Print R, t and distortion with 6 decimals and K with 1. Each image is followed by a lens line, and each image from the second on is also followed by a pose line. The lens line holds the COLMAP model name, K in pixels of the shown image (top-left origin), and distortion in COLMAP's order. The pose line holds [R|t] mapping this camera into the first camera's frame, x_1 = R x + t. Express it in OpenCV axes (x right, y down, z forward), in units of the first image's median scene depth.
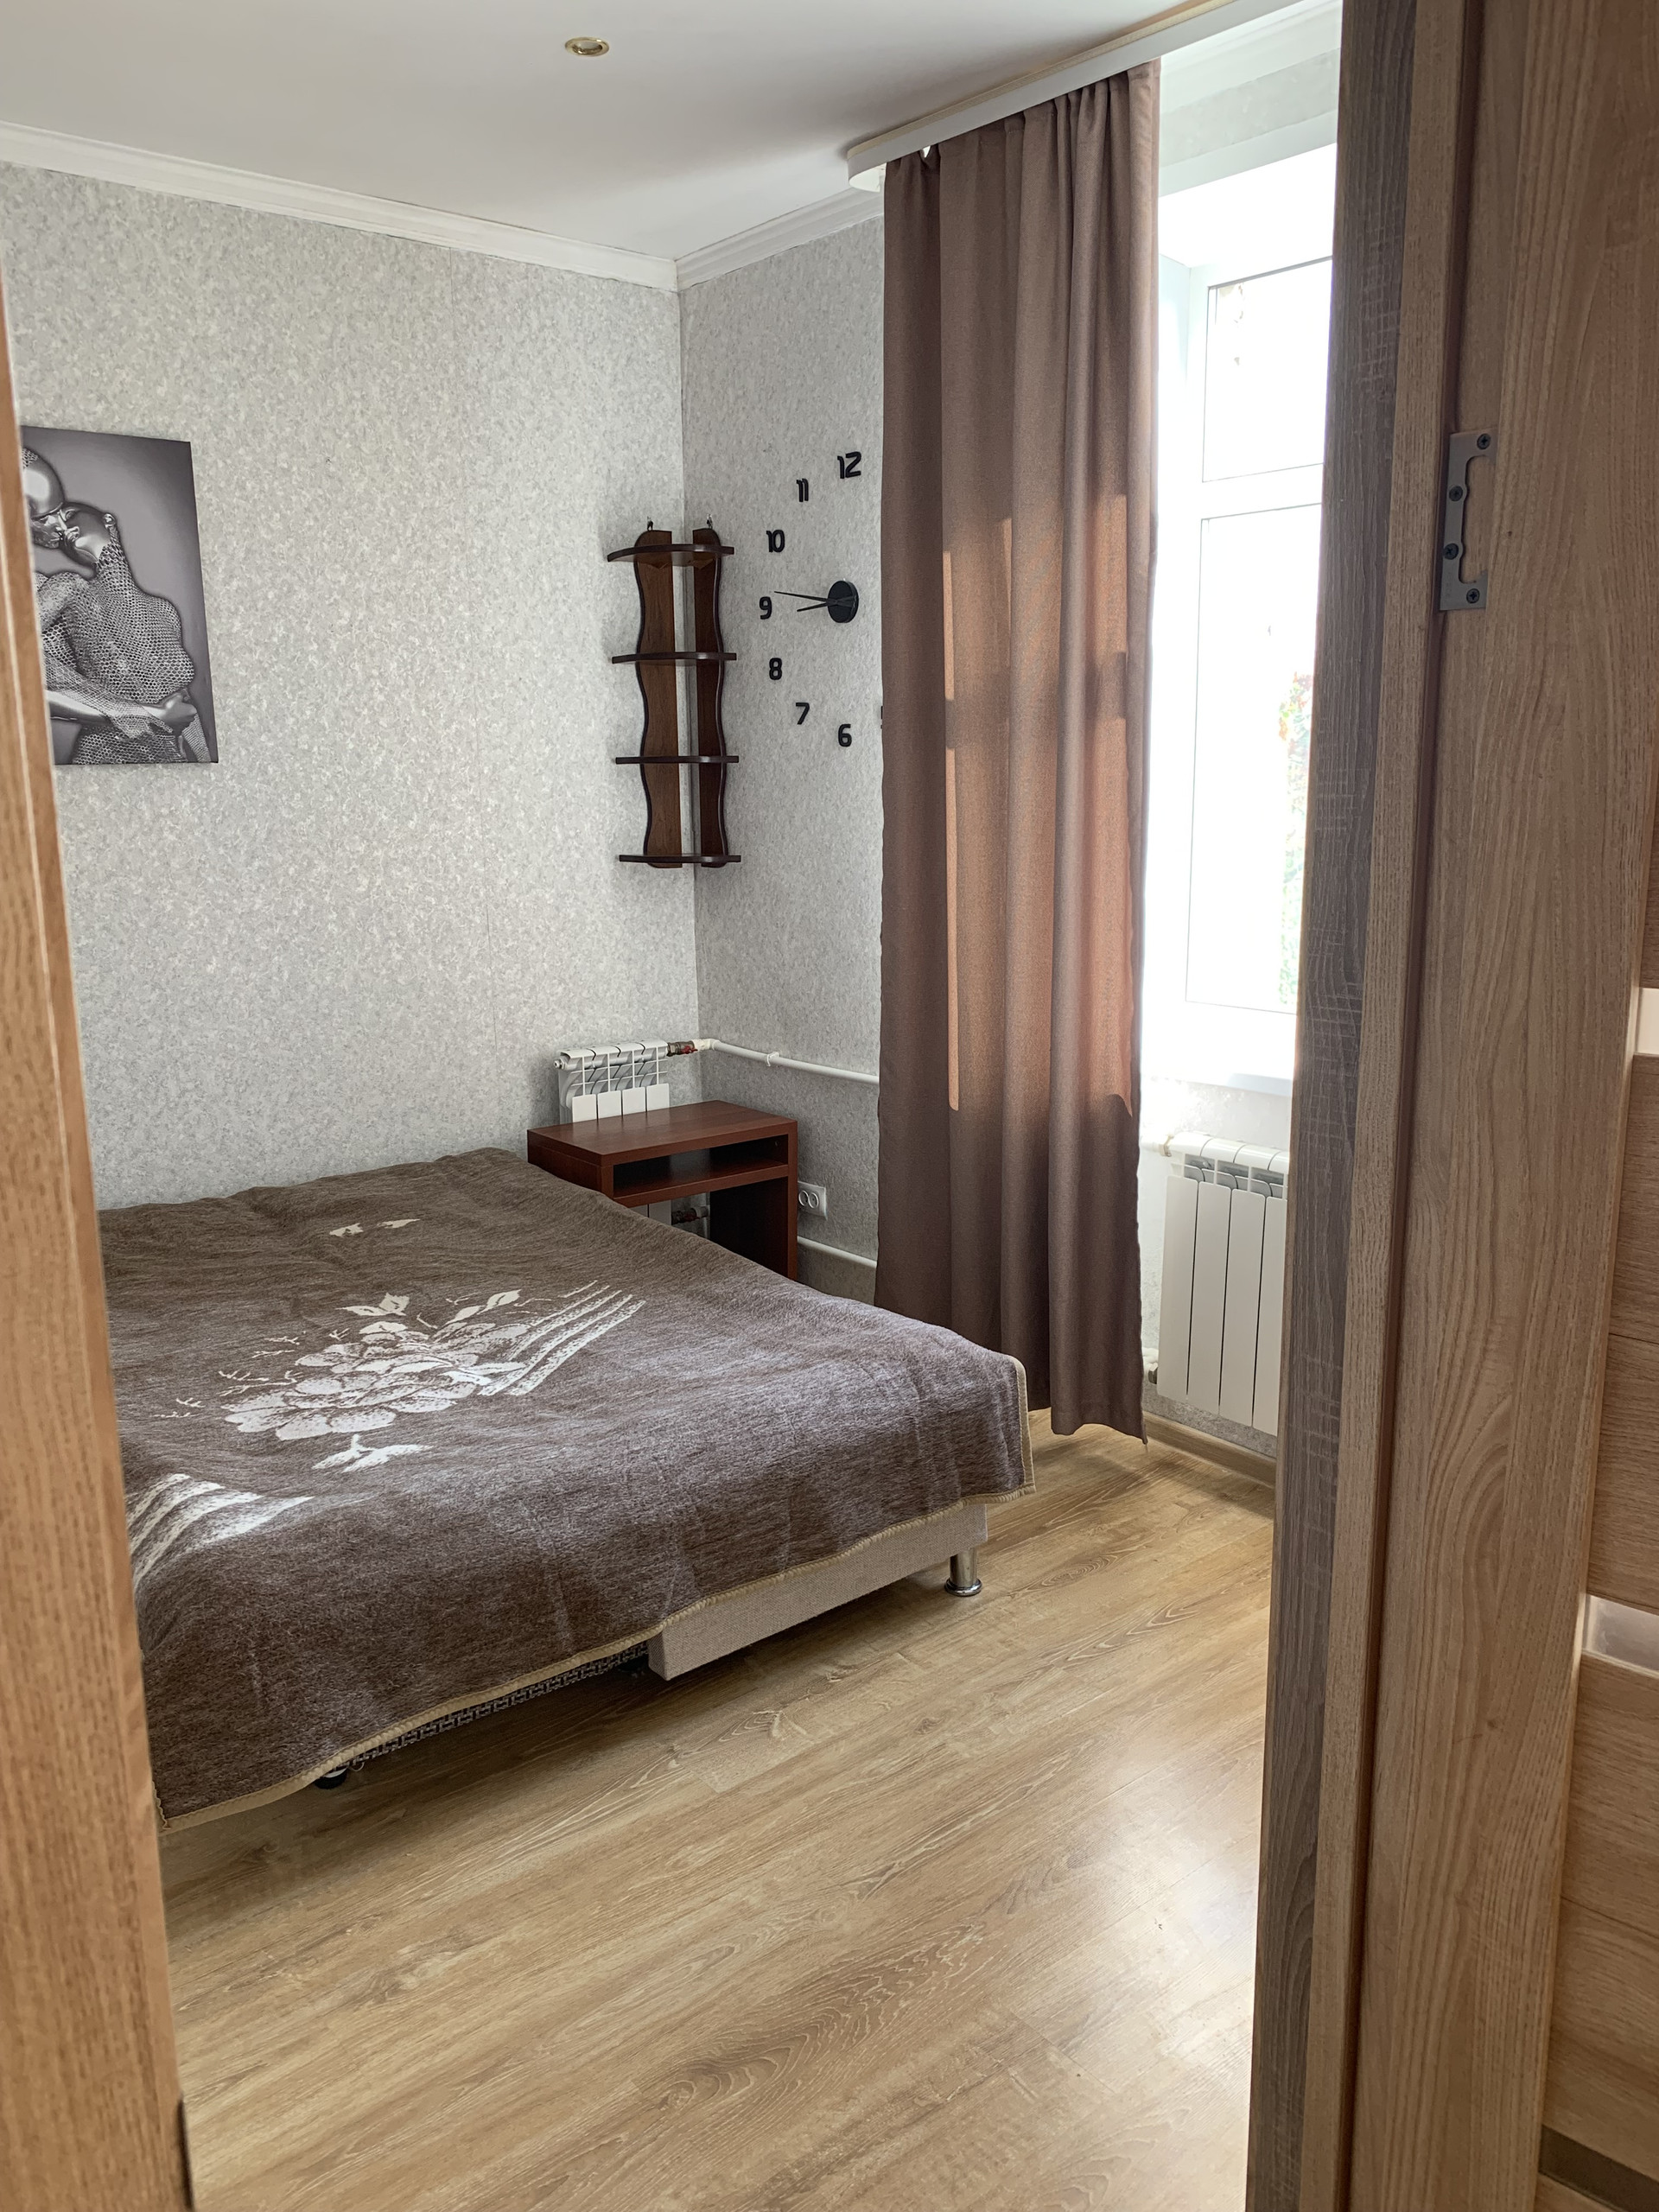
lens RADIAL K [[1753.5, 0, 853.7], [0, 1753.5, 1115.3], [0, 0, 1]] dist [0.052324, -0.046852]
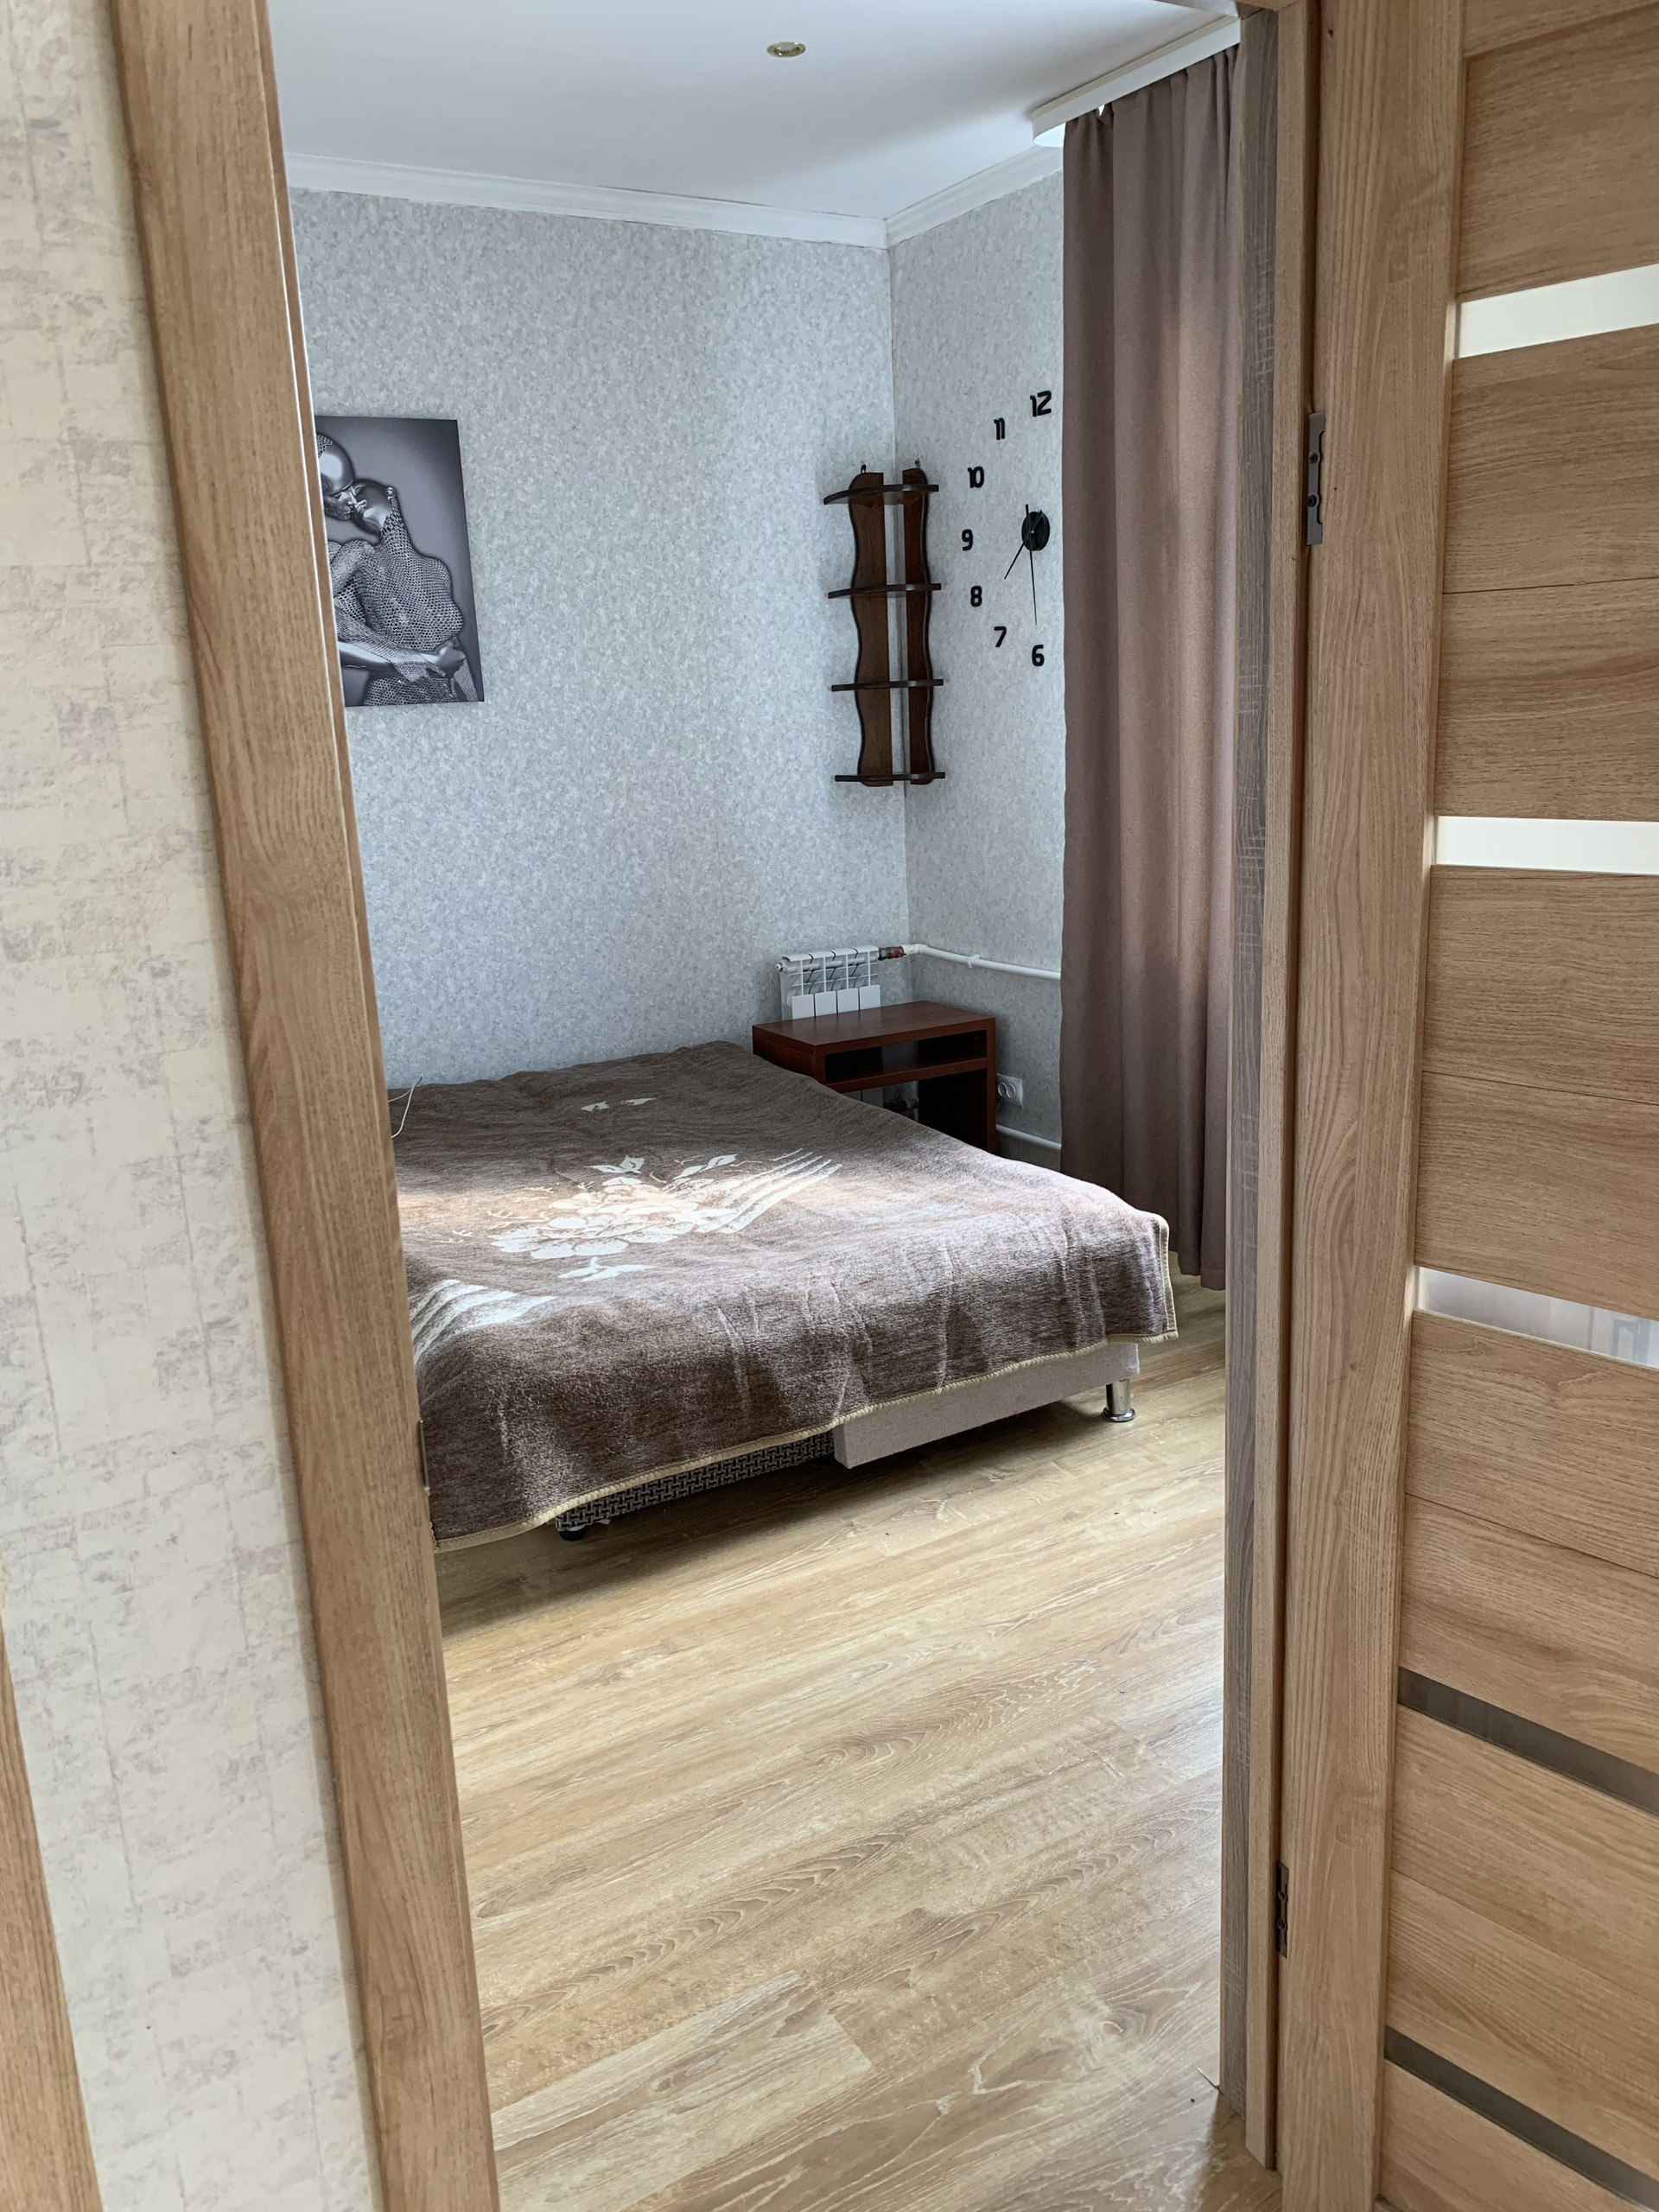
lens RADIAL K [[1729.2, 0, 842.1], [0, 1729.2, 1098.7], [0, 0, 1]] dist [0.059546, -0.049968]
pose [[0.988731, 0.003664, -0.149660, 0.047098], [0.001253, 0.999463, 0.032745, 0.025381], [0.149700, -0.032564, 0.988195, -0.103718]]
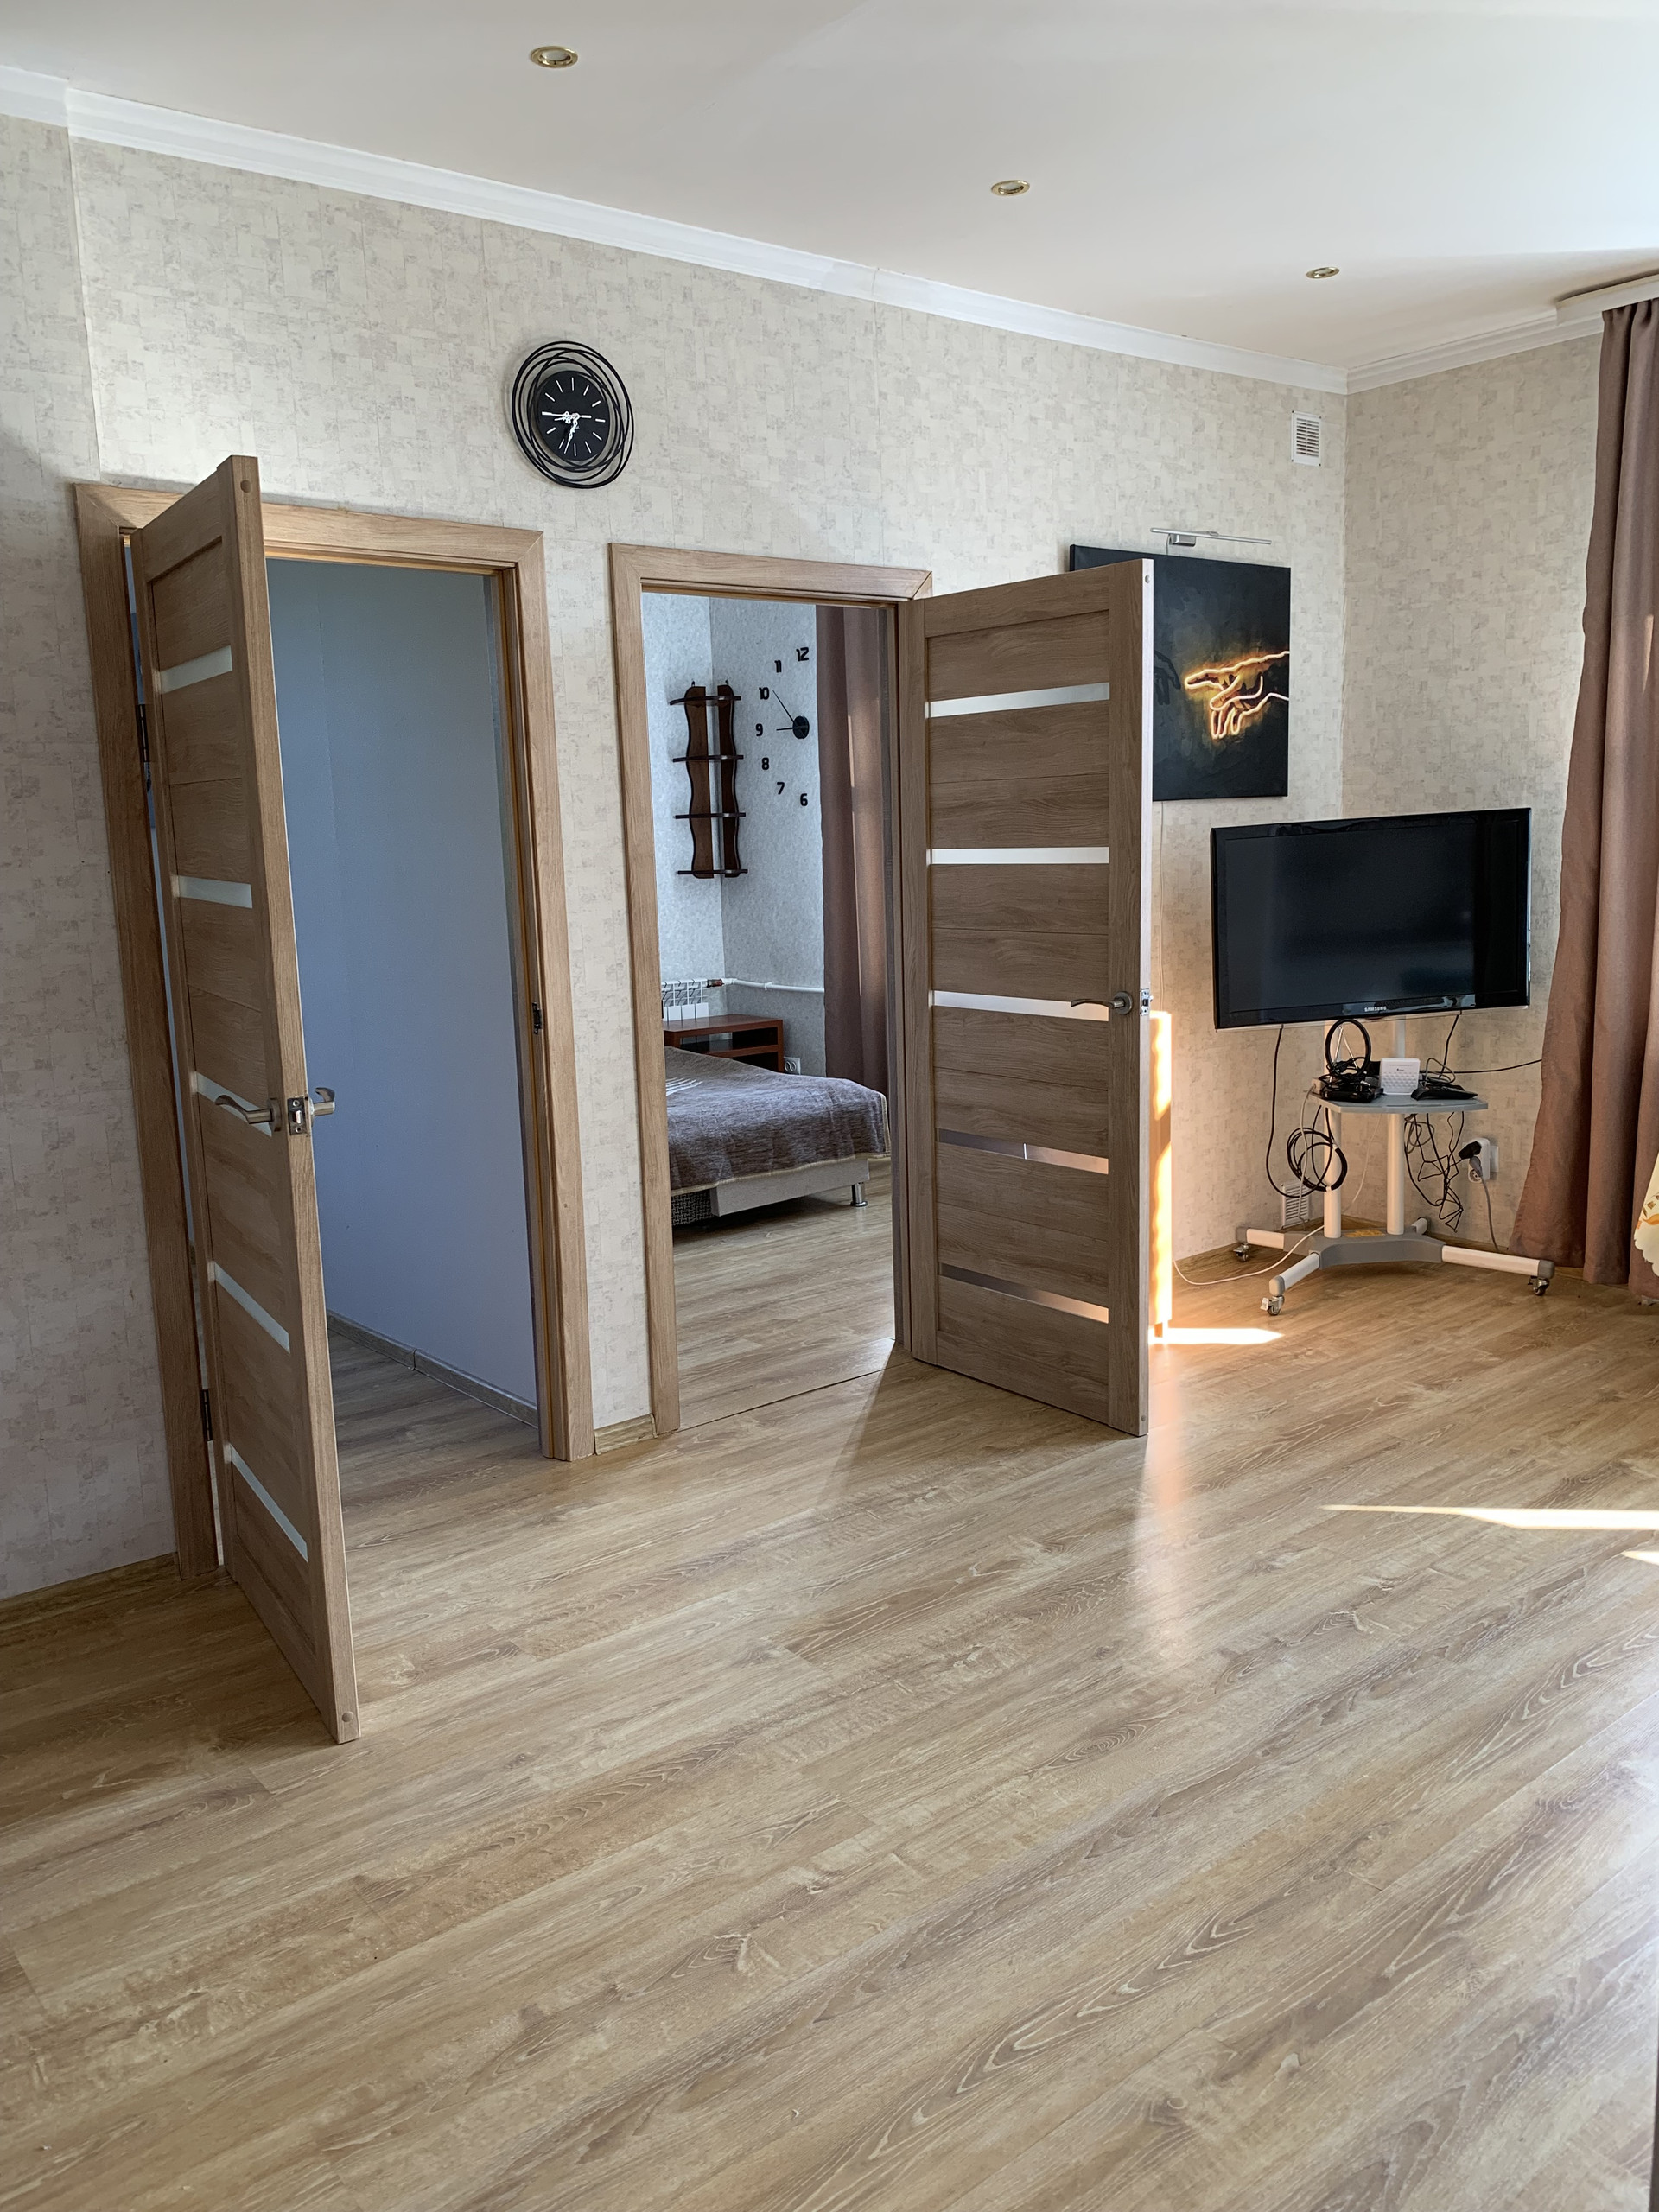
lens RADIAL K [[1729.2, 0, 842.1], [0, 1729.2, 1098.7], [0, 0, 1]] dist [0.059546, -0.049968]
pose [[0.999713, -0.019028, -0.014561, 0.069408], [0.018380, 0.998888, -0.043412, 0.215744], [0.015371, 0.043132, 0.998951, -0.977548]]
